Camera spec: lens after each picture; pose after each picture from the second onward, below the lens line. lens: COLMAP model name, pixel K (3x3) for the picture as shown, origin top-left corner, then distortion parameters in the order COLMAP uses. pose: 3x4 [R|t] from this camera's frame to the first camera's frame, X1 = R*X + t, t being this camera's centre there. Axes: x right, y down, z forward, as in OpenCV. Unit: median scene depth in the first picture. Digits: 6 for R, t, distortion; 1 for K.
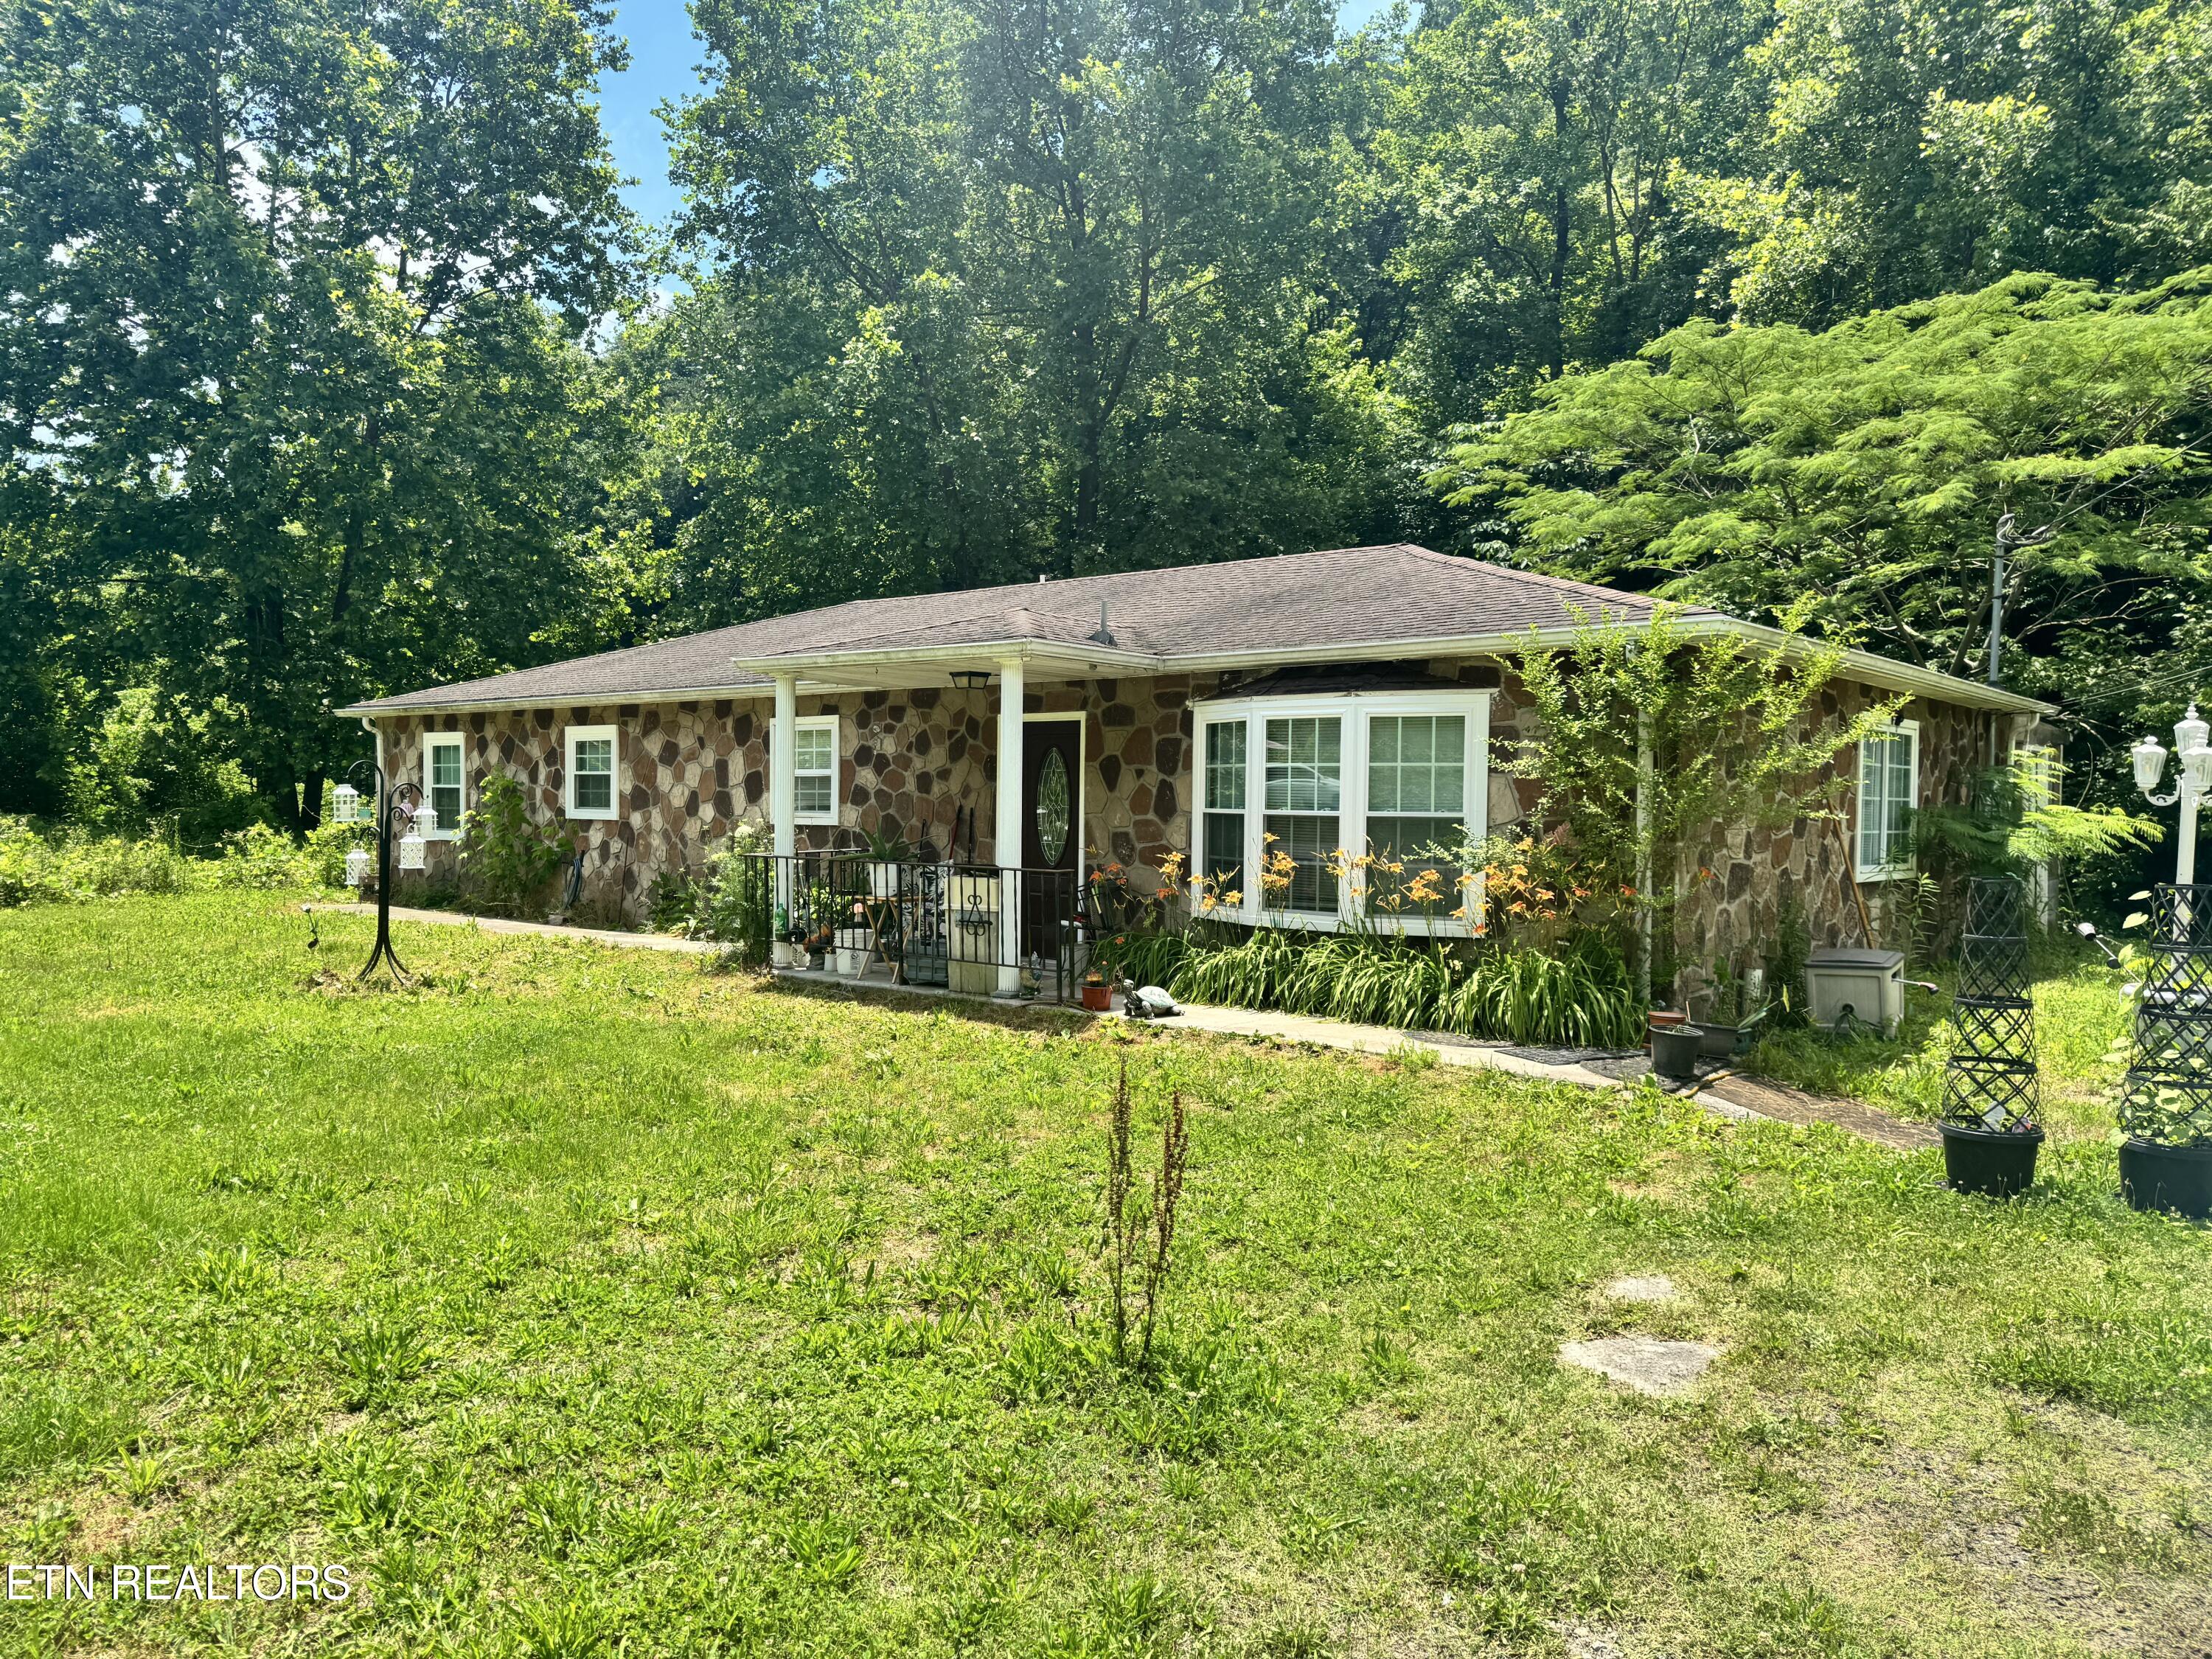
lens RADIAL K [[1532.3, 0, 1104.4], [0, 1532.3, 829.9], [0, 0, 1]] dist [0.054954, -0.065988]
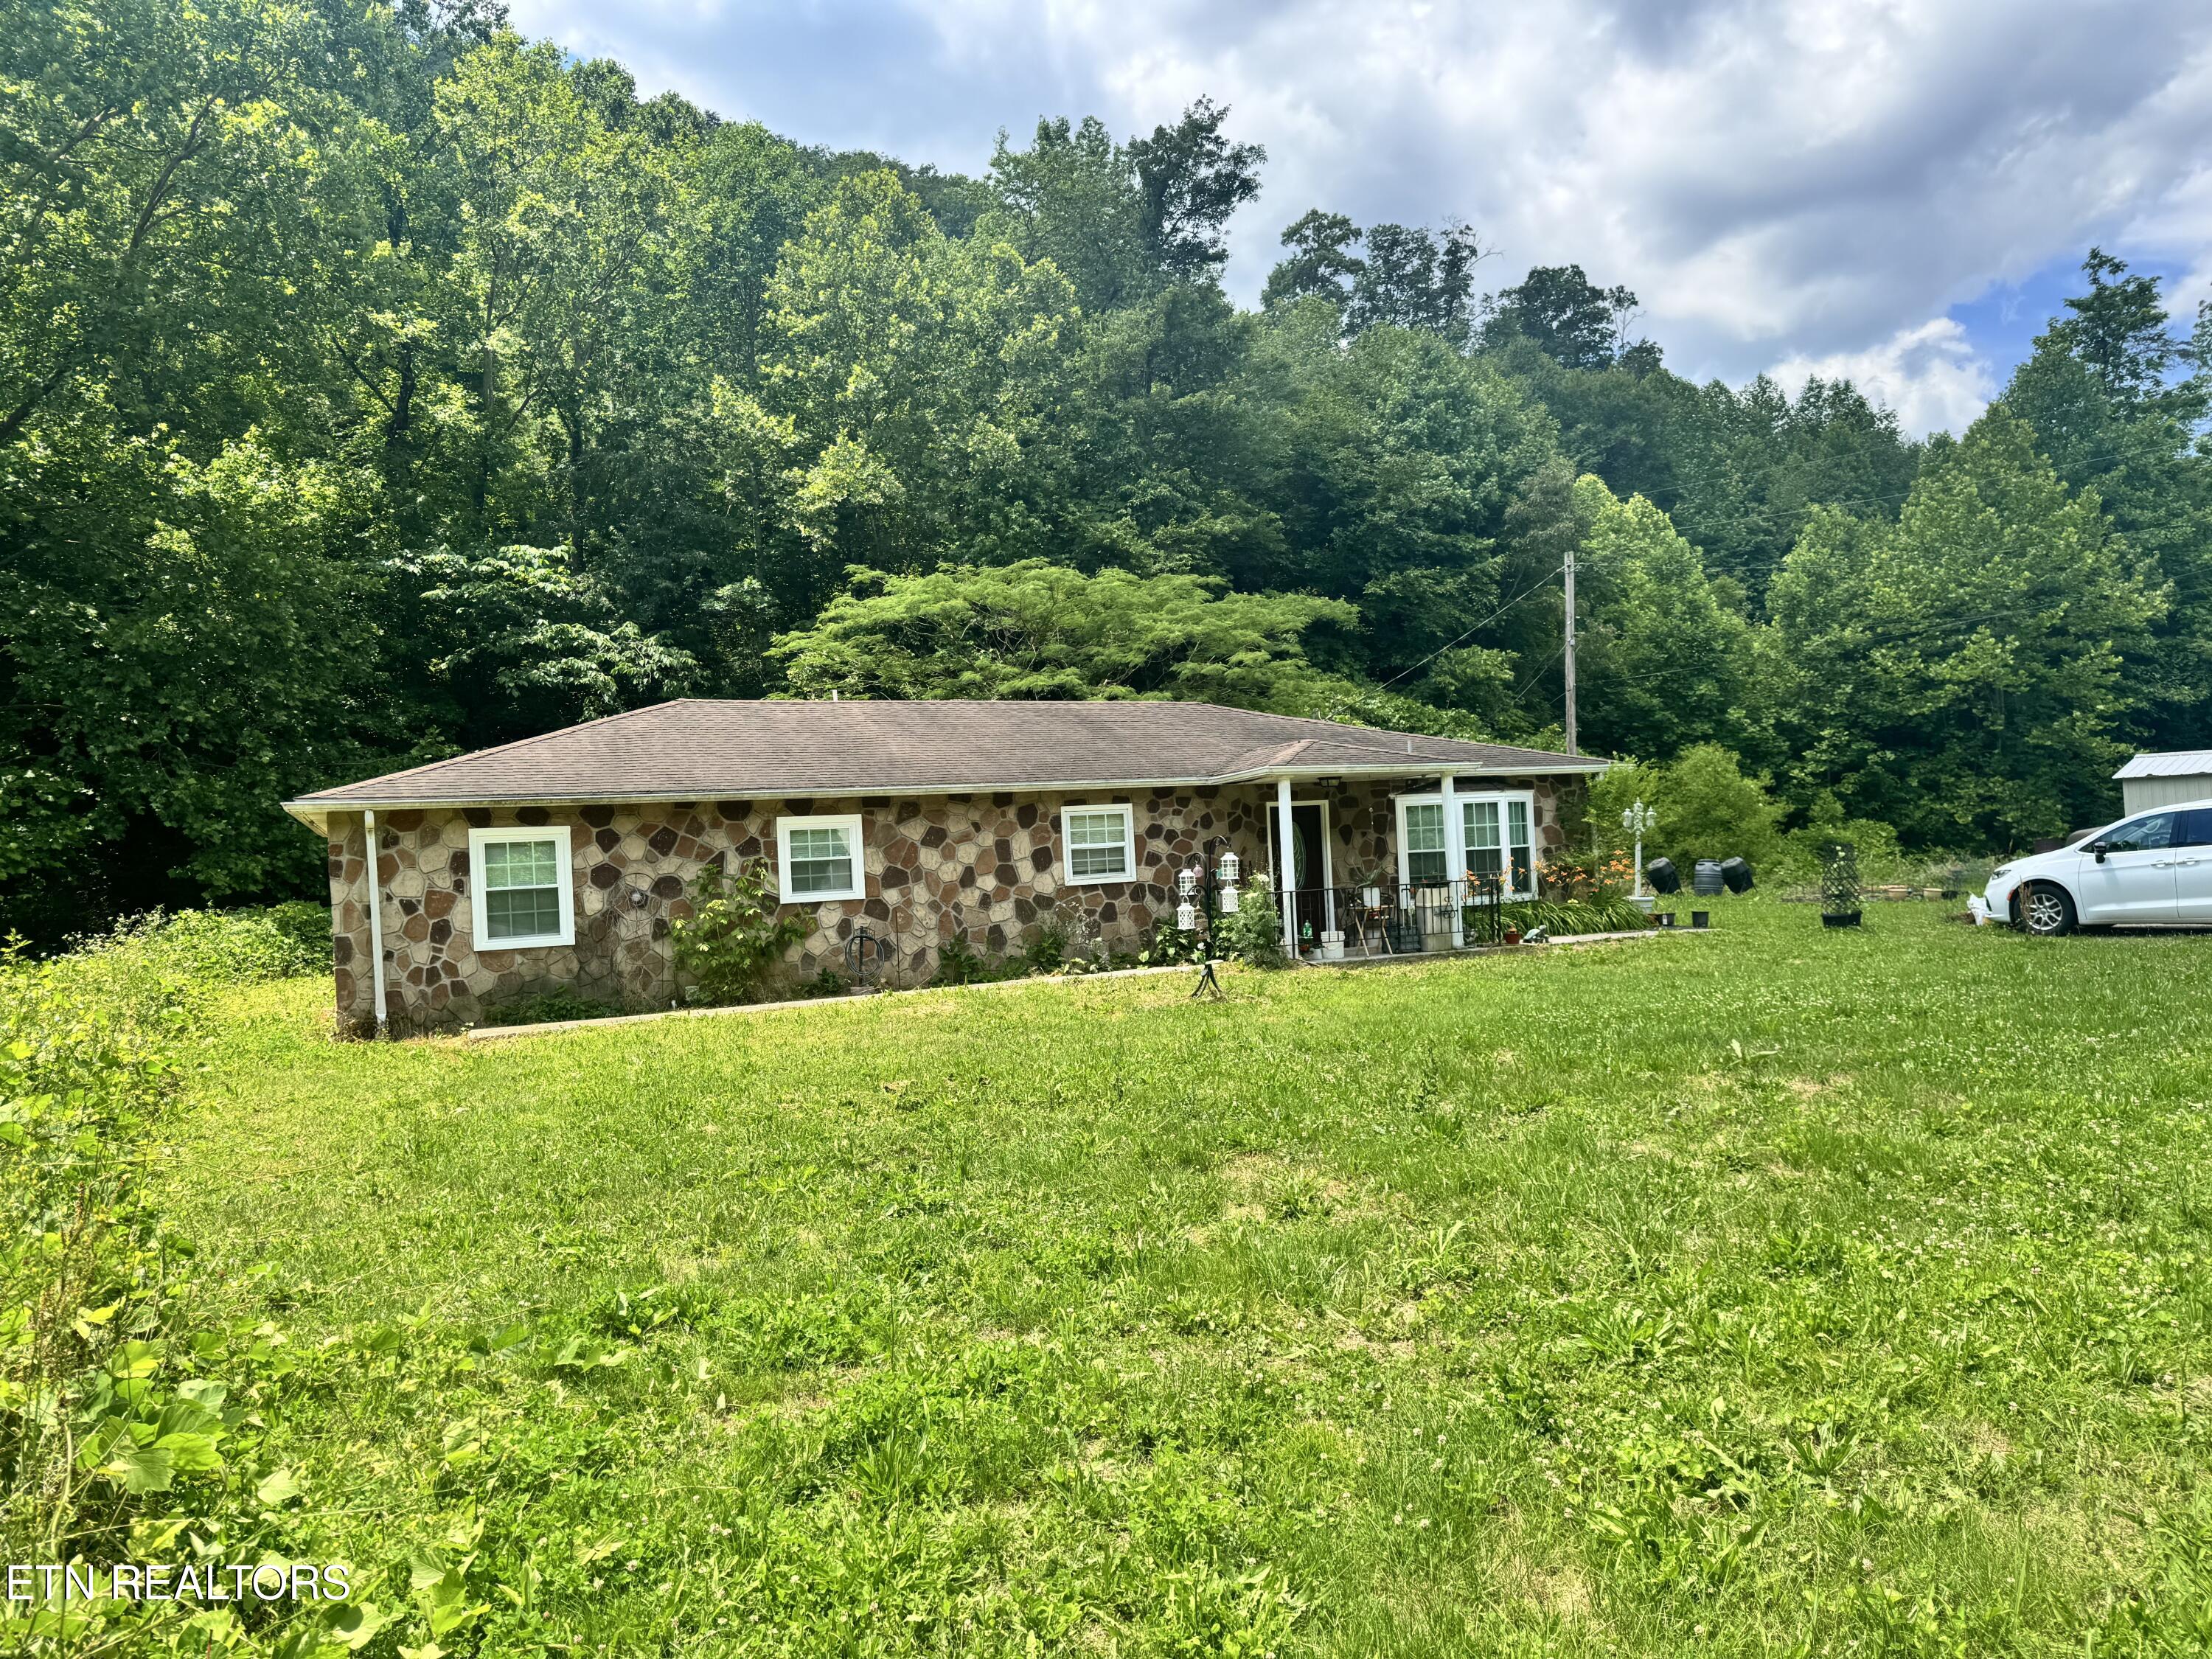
lens RADIAL K [[1532.3, 0, 1103.7], [0, 1532.3, 828.6], [0, 0, 1]] dist [0.054954, -0.065988]
pose [[0.456762, -0.017784, 0.889411, -1.361429], [0.073998, 0.997095, -0.018065, -0.026602], [-0.886506, 0.074066, 0.456751, 0.357976]]
